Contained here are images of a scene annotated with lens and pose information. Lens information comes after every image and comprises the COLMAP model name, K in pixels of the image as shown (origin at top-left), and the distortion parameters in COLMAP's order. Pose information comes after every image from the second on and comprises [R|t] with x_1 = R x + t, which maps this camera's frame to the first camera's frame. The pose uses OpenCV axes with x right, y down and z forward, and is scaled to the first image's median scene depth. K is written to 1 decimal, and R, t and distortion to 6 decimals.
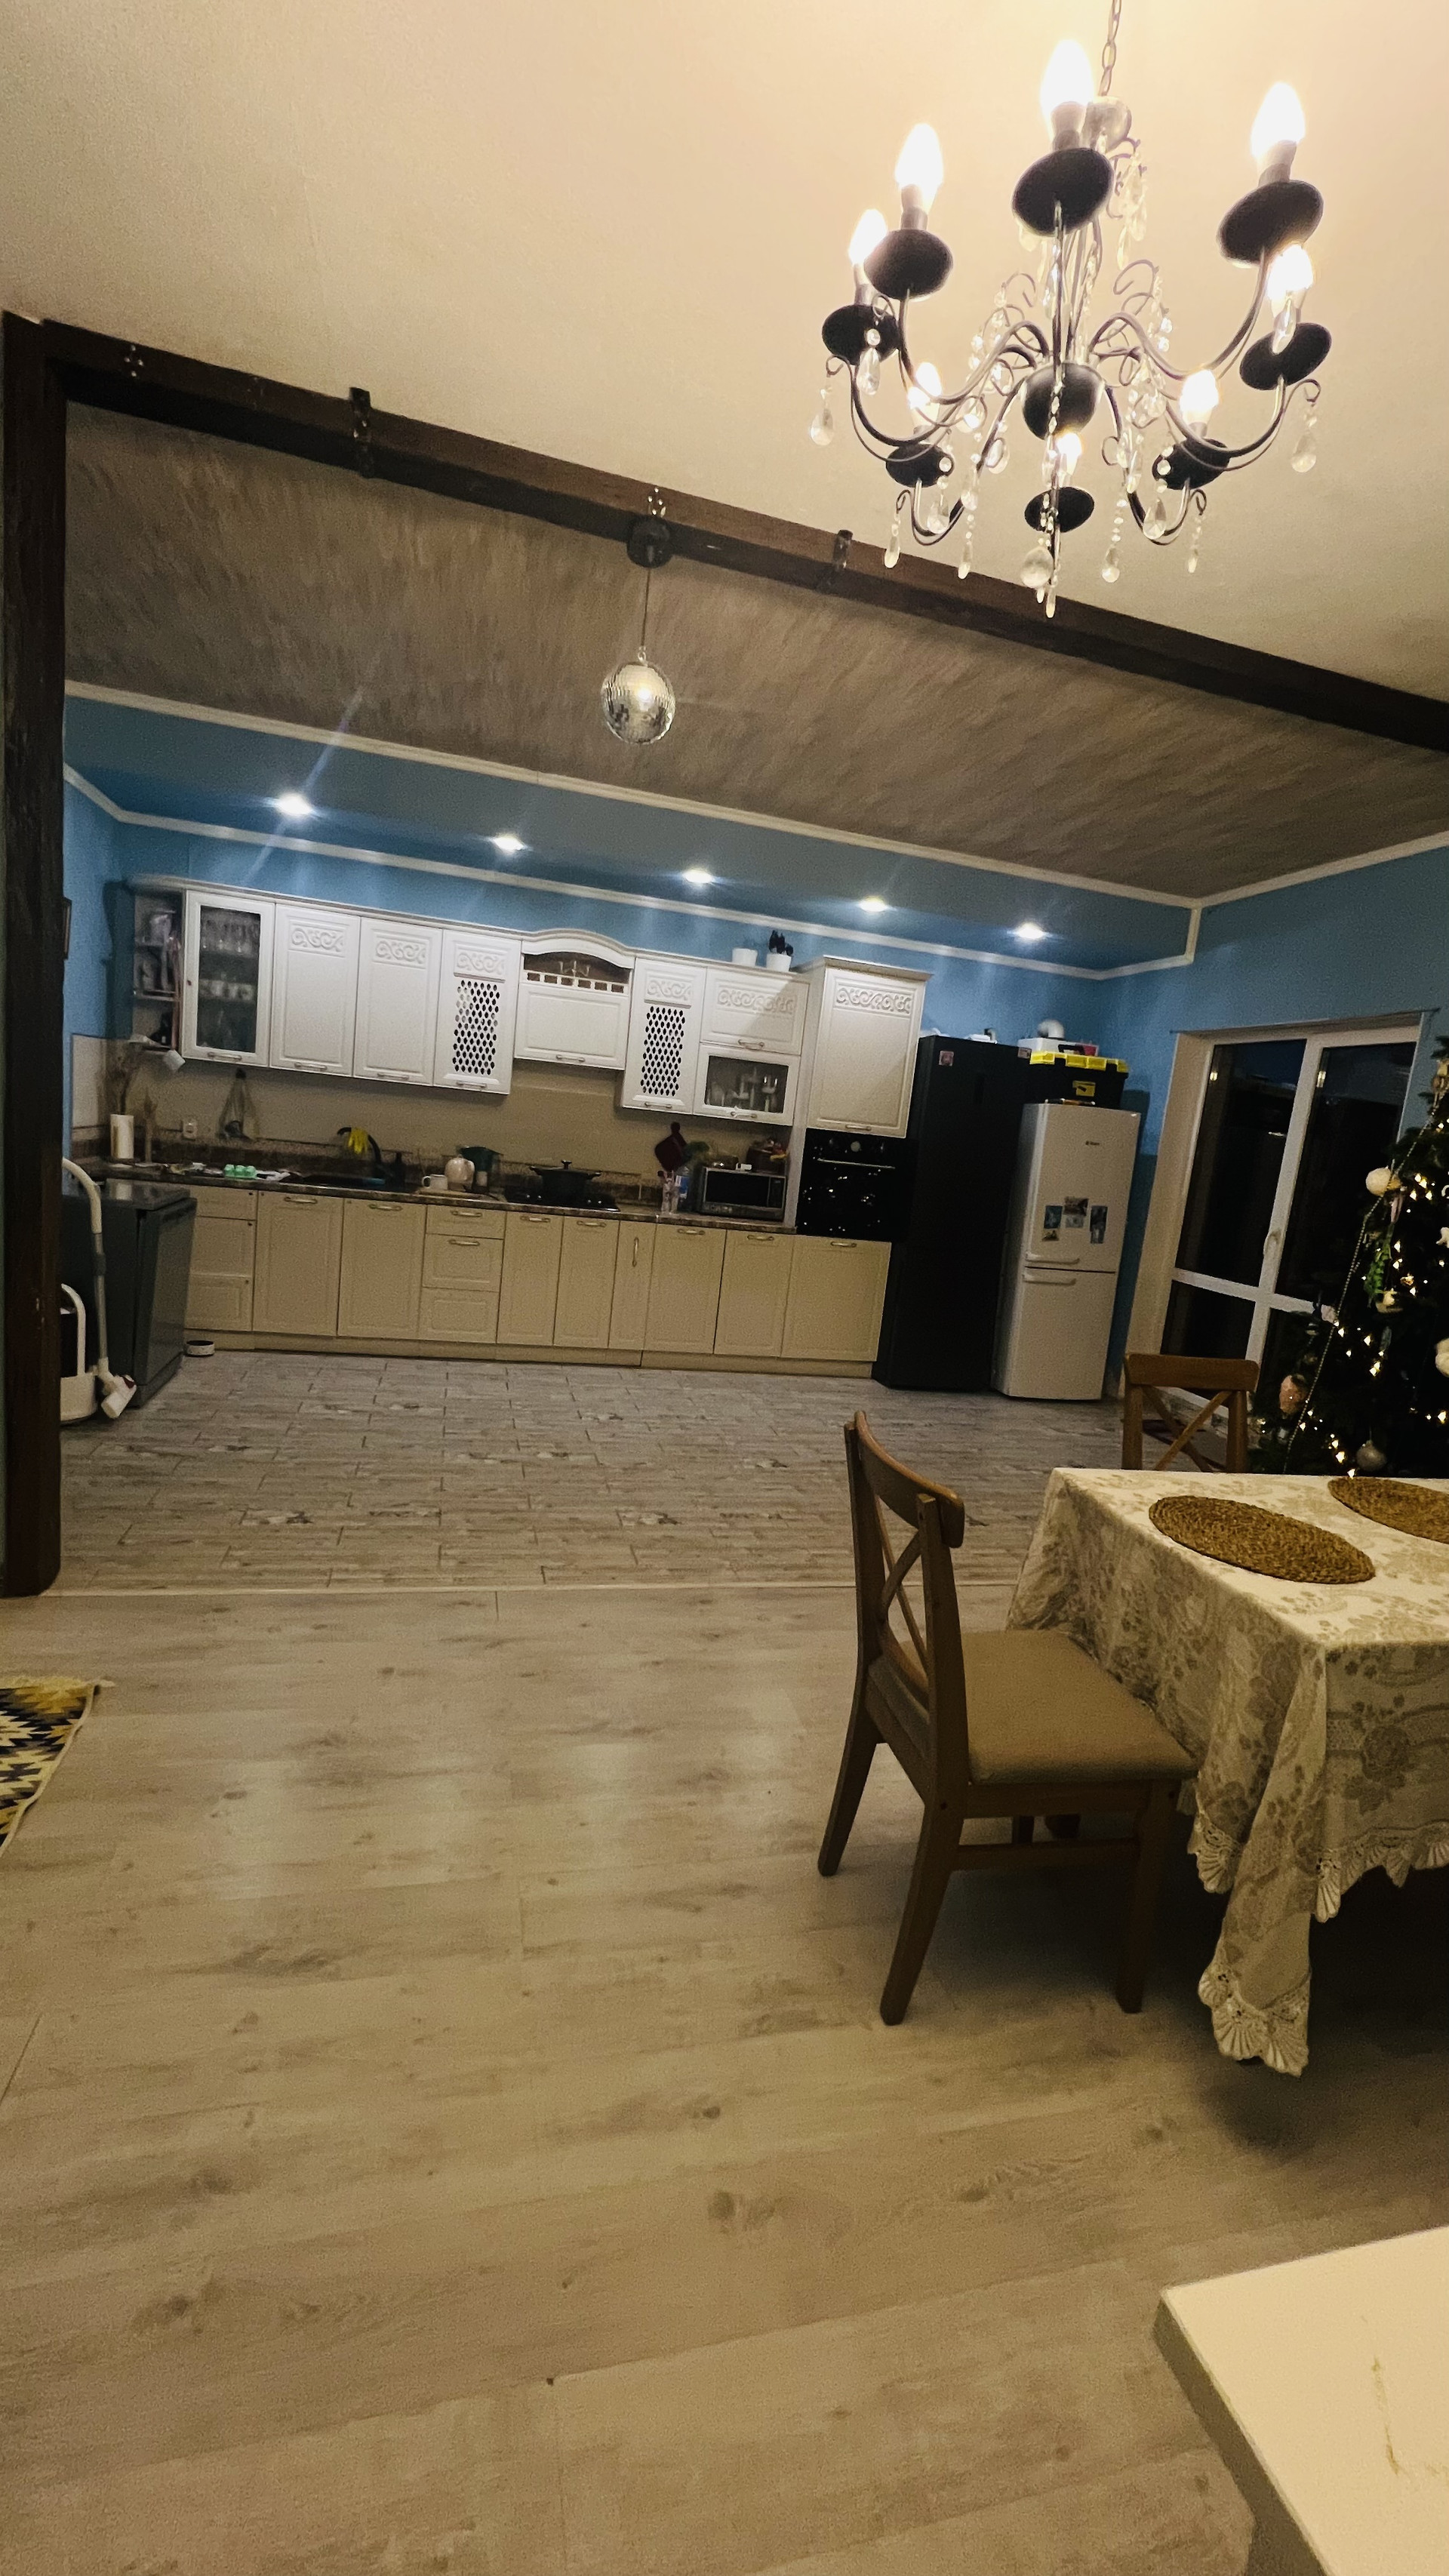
lens RADIAL K [[1027.5, 0, 730.3], [0, 1027.5, 1287.8], [0, 0, 1]] dist [-0.001809, 0.000202]
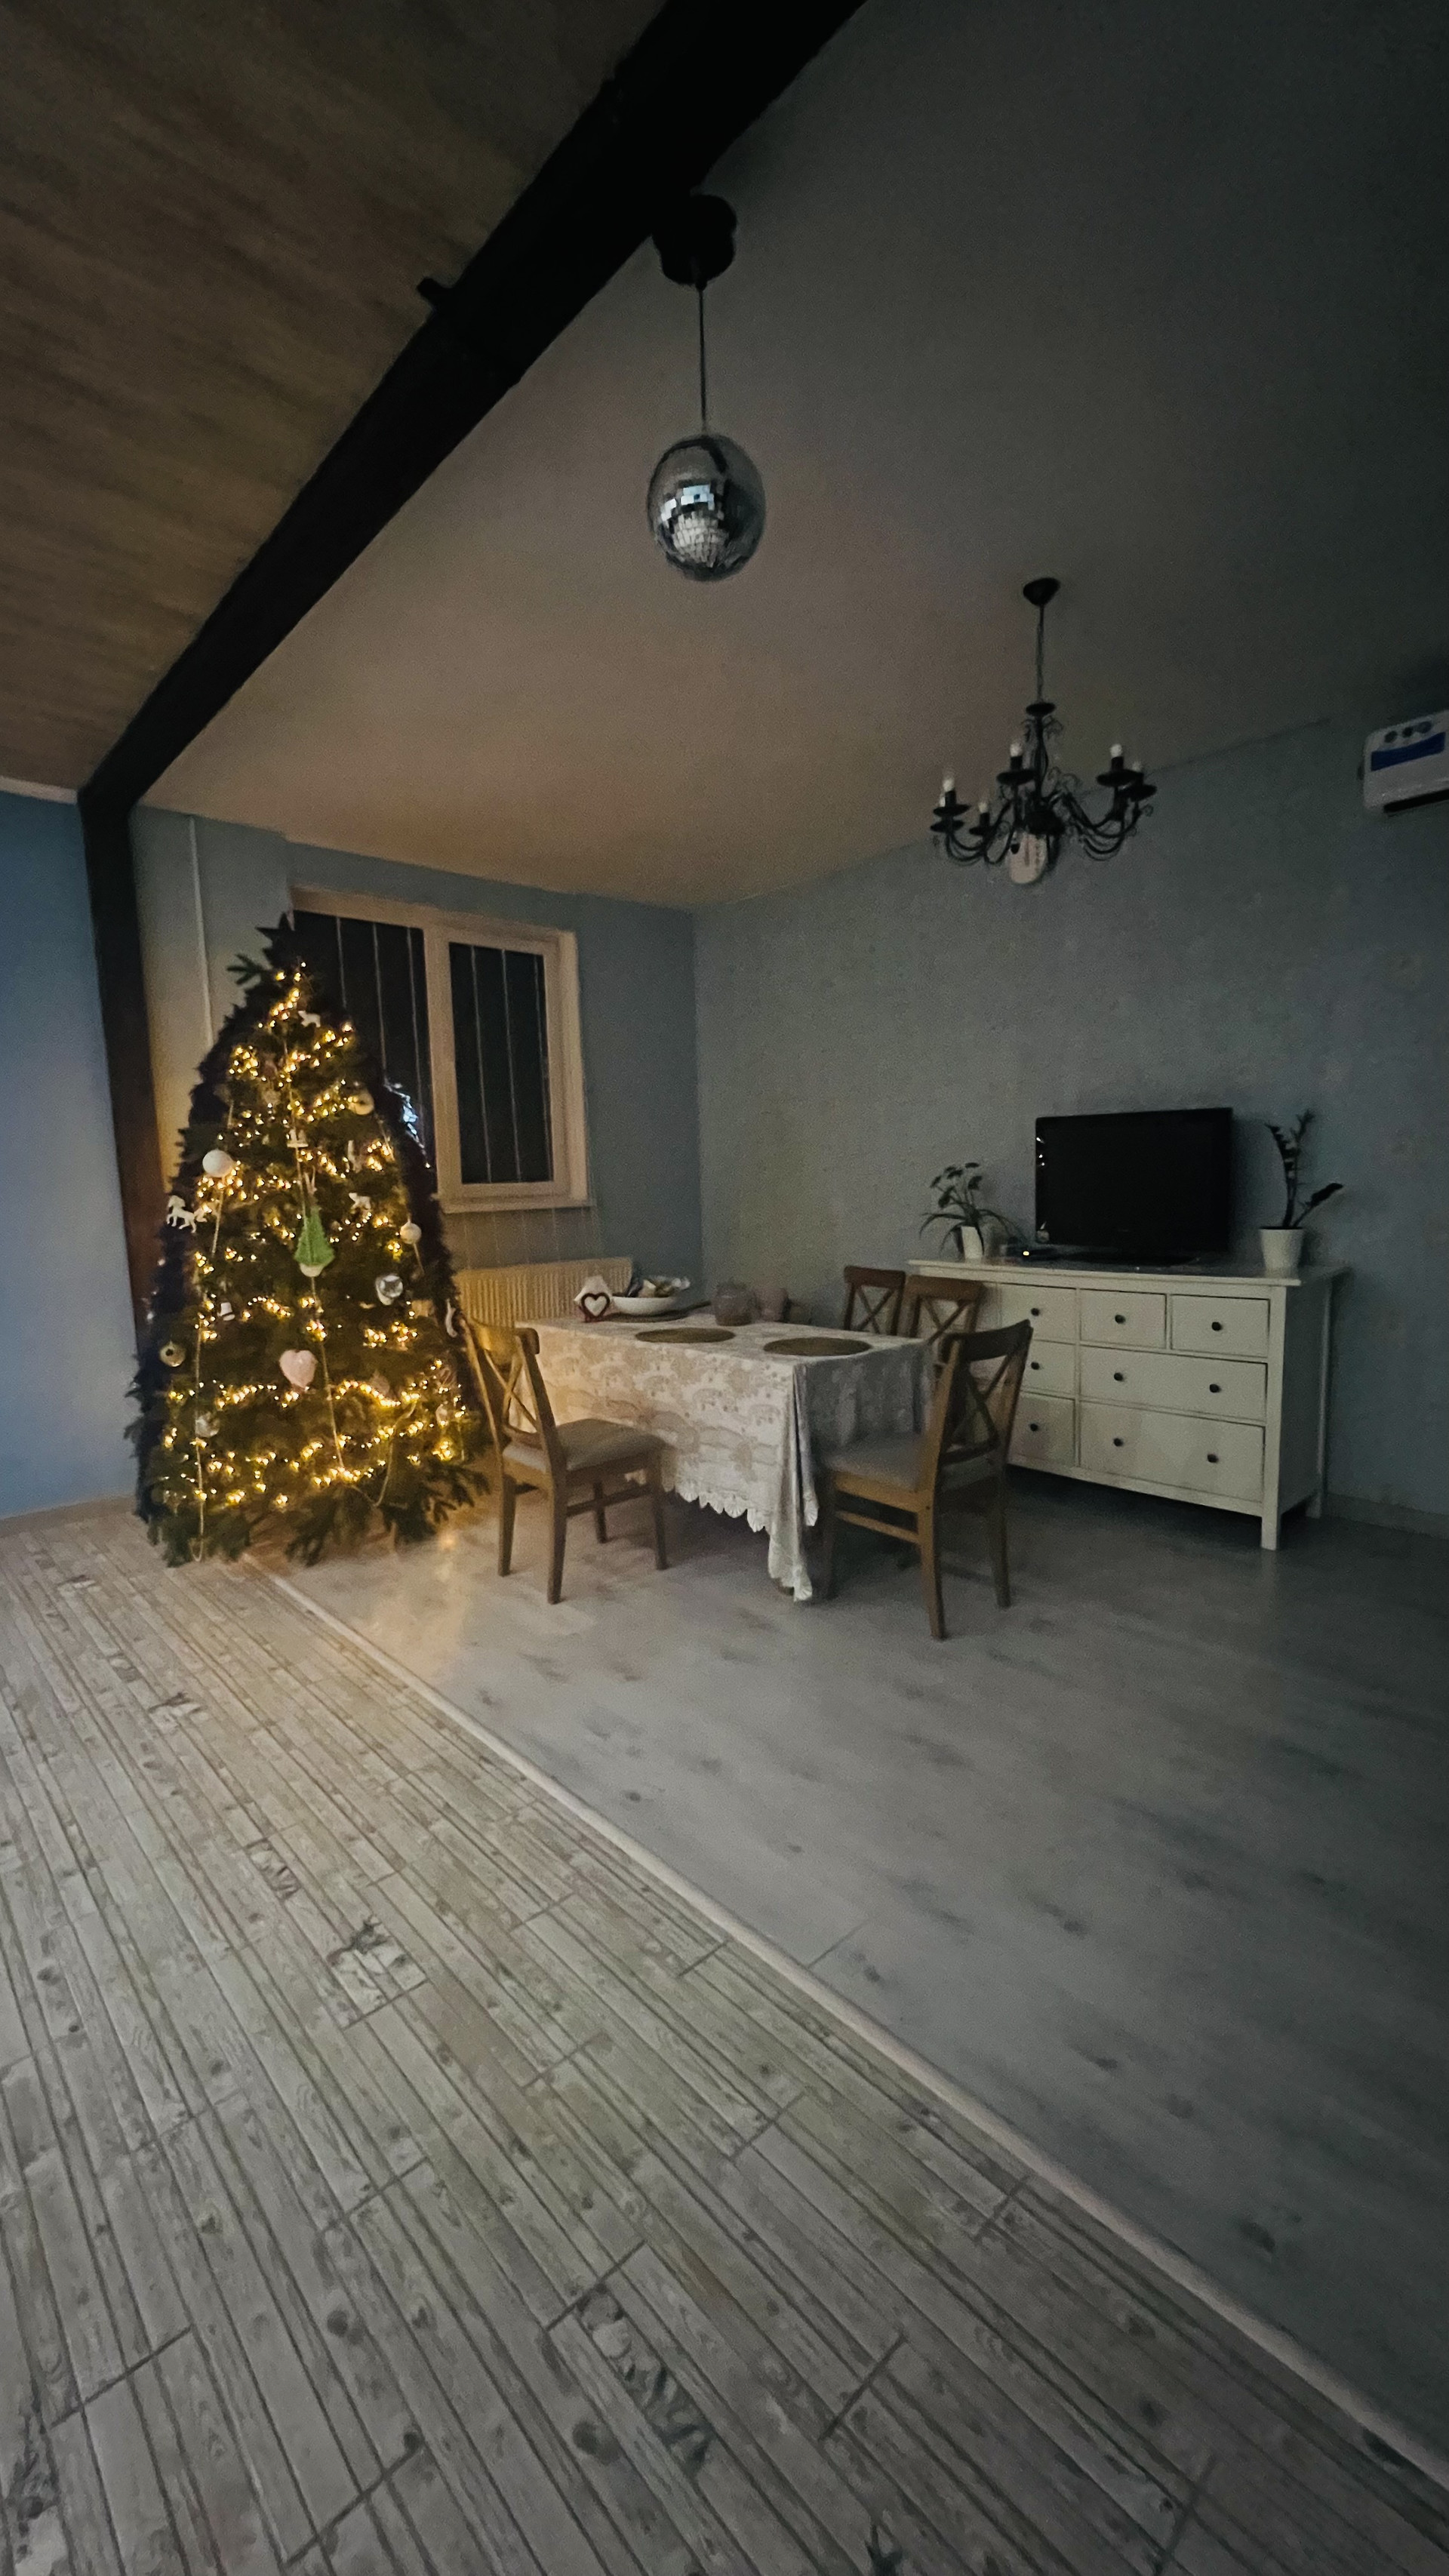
lens RADIAL K [[1027.5, 0, 727.0], [0, 1027.5, 1287.3], [0, 0, 1]] dist [-0.001809, 0.000202]
pose [[-0.470246, -0.194058, 0.860936, -0.468129], [0.111377, 0.954676, 0.276022, -0.184804], [-0.875479, 0.225687, -0.427319, 0.875000]]
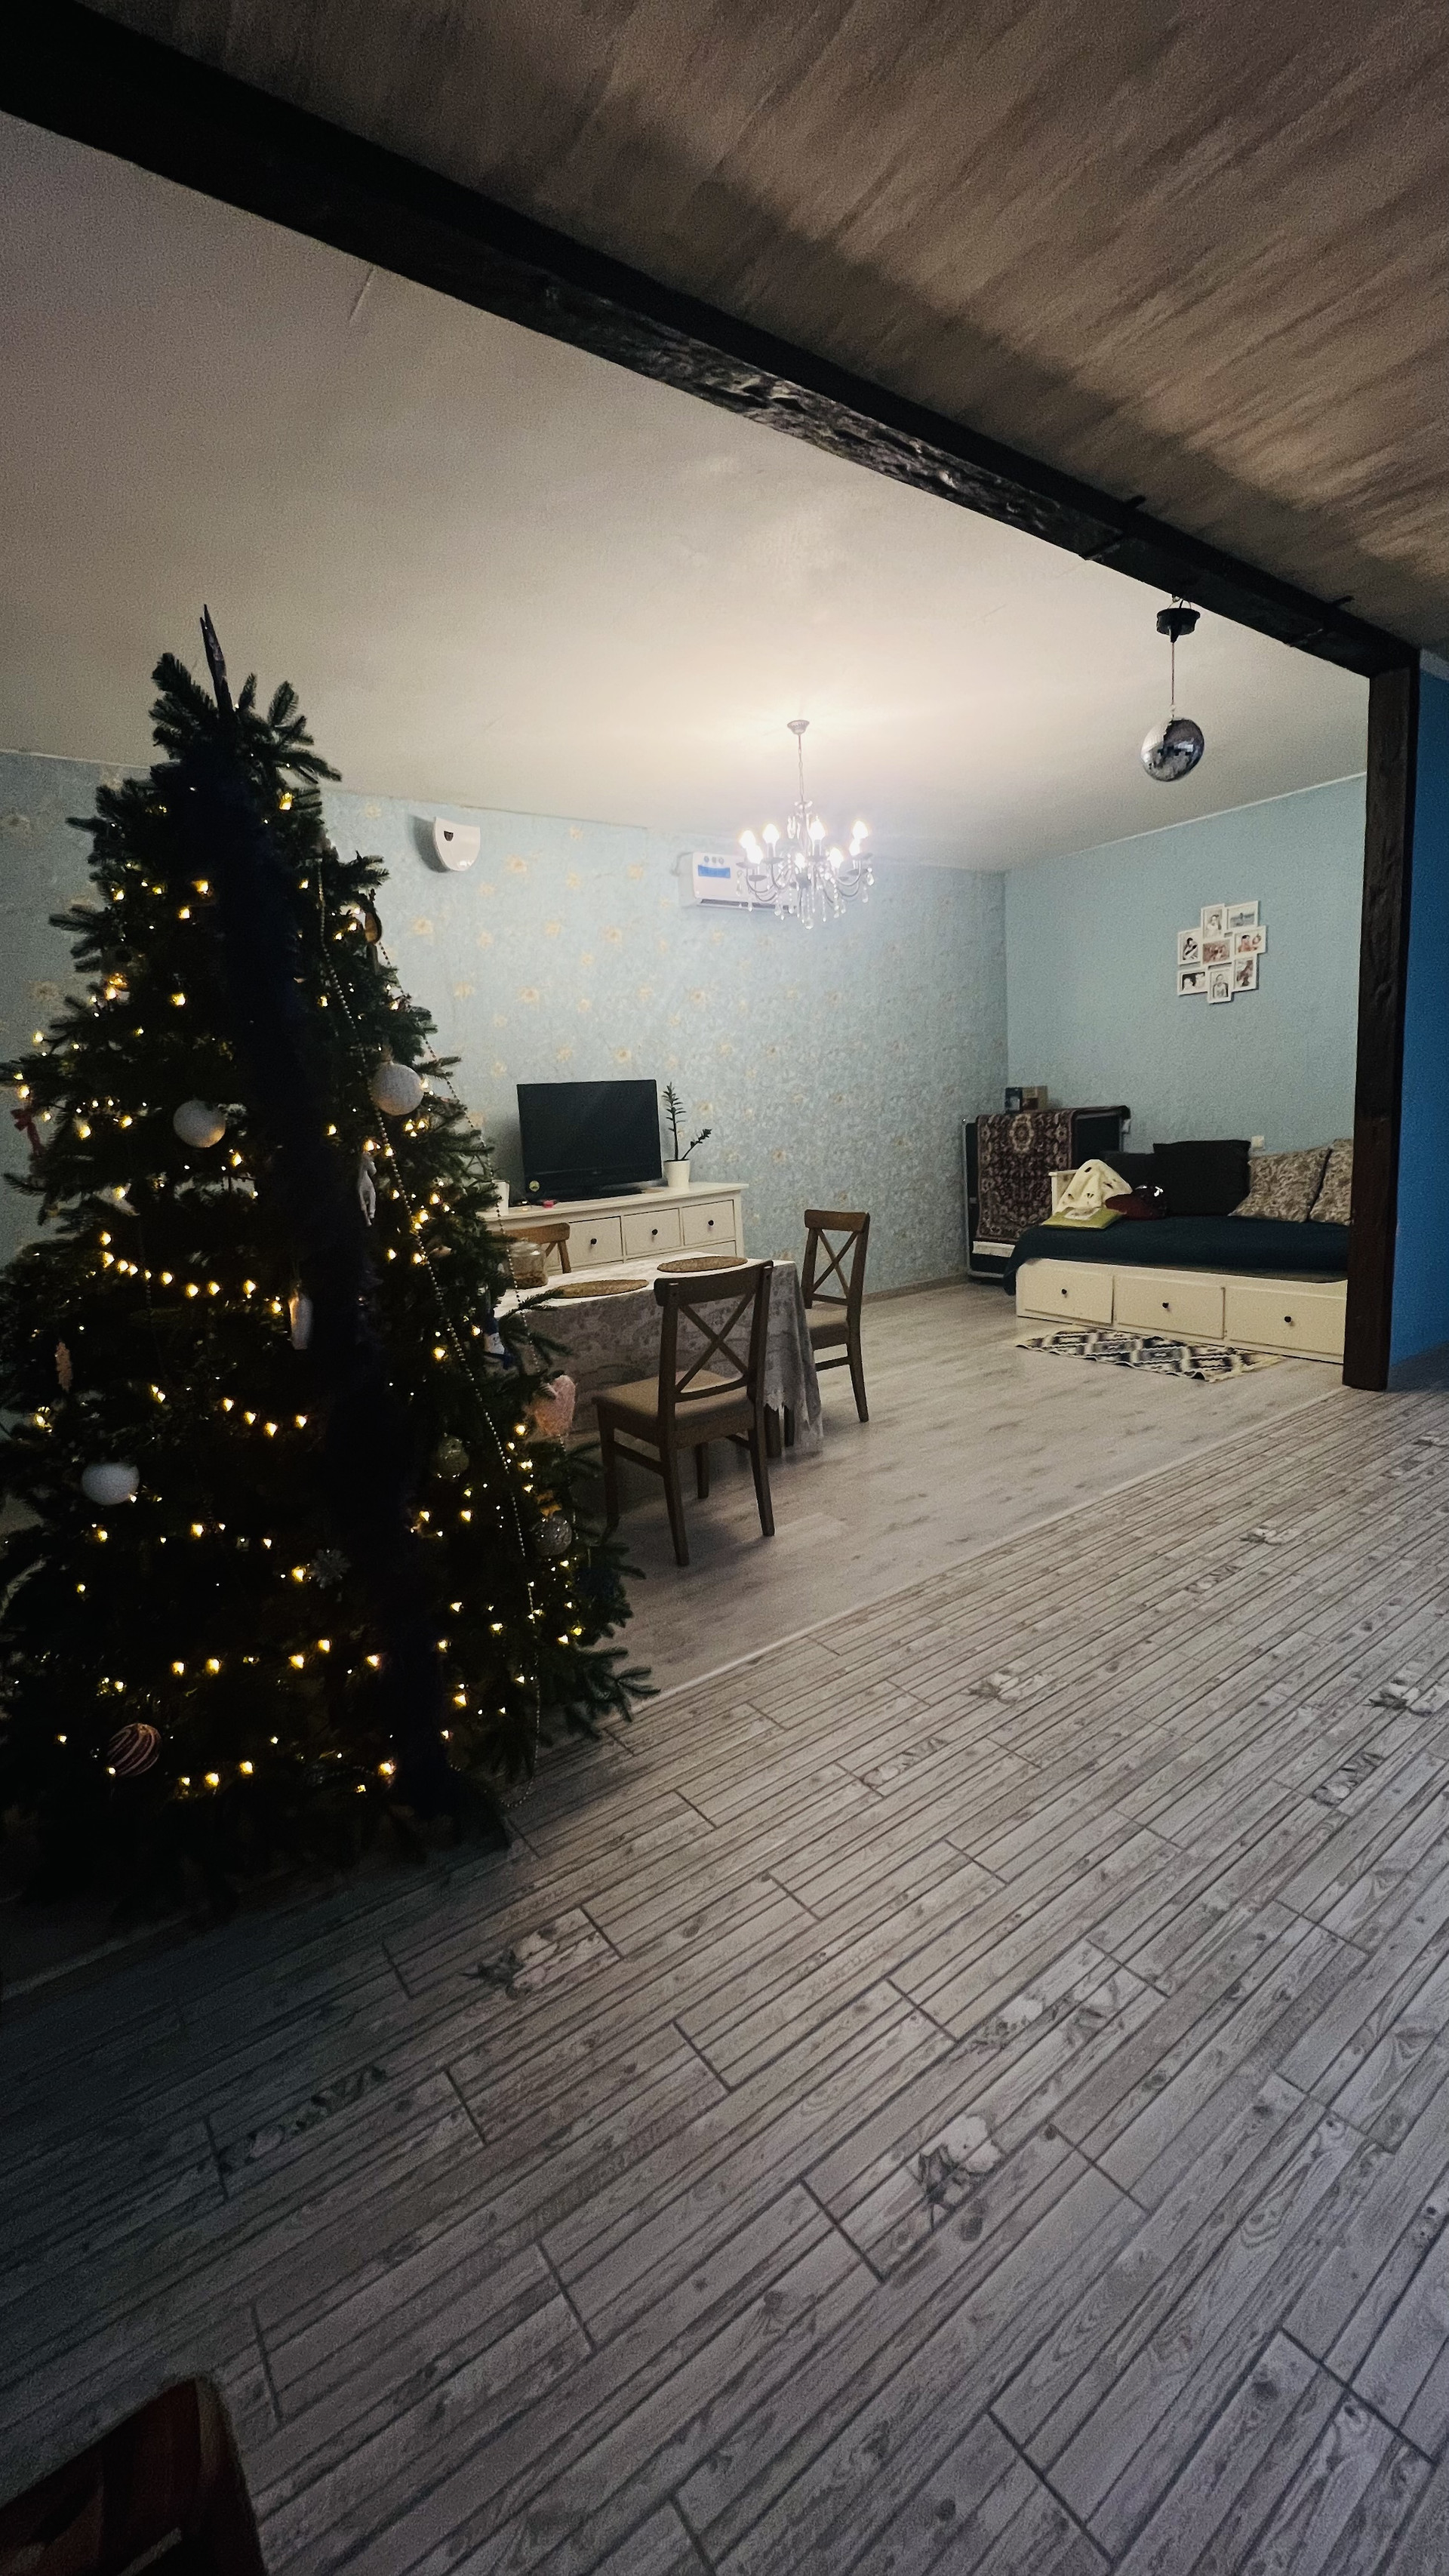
lens RADIAL K [[1027.5, 0, 731.2], [0, 1027.5, 1286.2], [0, 0, 1]] dist [-0.001809, 0.000202]
pose [[-0.930066, 0.015430, -0.367068, 0.576269], [-0.090498, 0.958710, 0.269602, -0.144538], [0.356072, 0.283967, -0.890267, 1.367746]]
